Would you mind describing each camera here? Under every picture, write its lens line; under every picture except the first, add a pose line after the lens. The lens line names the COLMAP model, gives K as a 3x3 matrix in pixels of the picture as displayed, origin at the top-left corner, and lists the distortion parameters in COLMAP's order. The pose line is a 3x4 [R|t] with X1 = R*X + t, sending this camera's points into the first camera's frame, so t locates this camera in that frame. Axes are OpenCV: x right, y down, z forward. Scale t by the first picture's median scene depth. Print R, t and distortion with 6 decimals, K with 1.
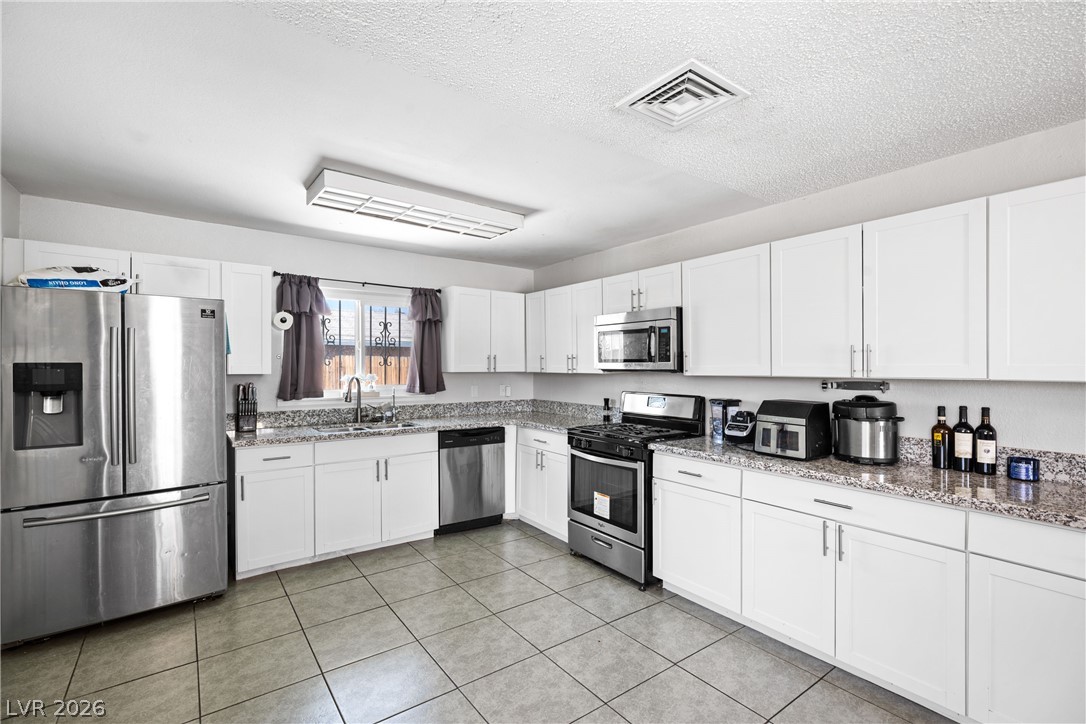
lens RADIAL K [[485.3, 0, 541.6], [0, 485.3, 378.9], [0, 0, 1]] dist [0.014173, -0.000158]
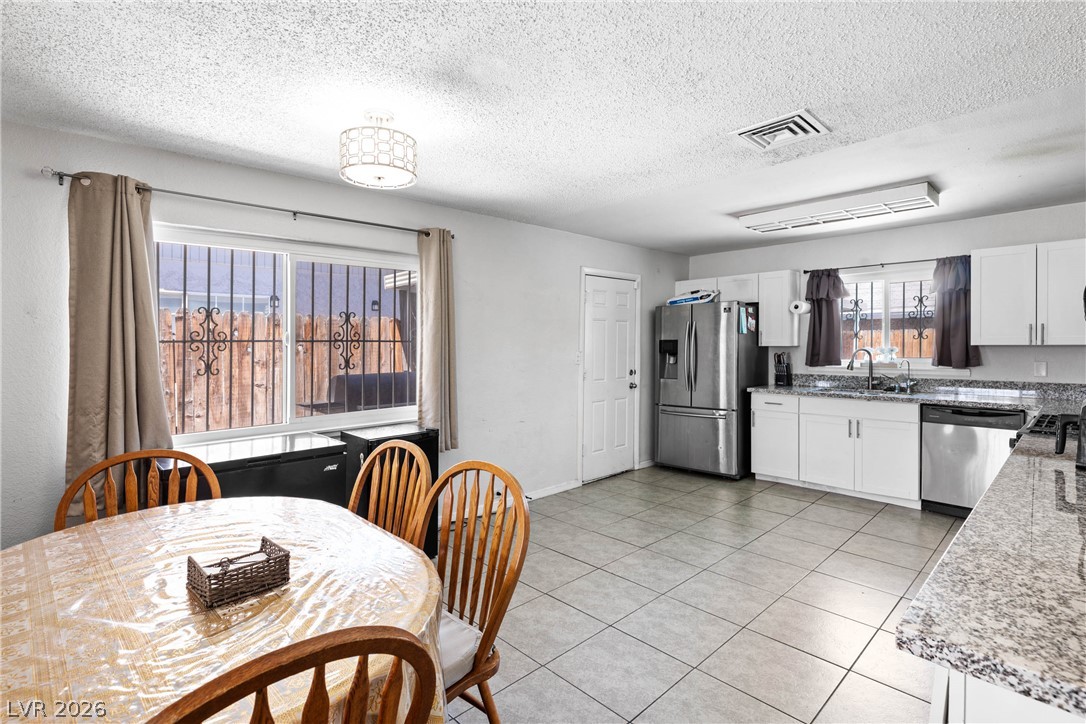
lens RADIAL K [[518.2, 0, 543.0], [0, 518.2, 362.0], [0, 0, 1]] dist [-0.000672, -0.000231]
pose [[0.128782, 0.027421, -0.991294, 0.755814], [-0.023655, 0.999418, 0.024572, 0.015068], [0.991391, 0.020284, 0.129355, 0.094773]]
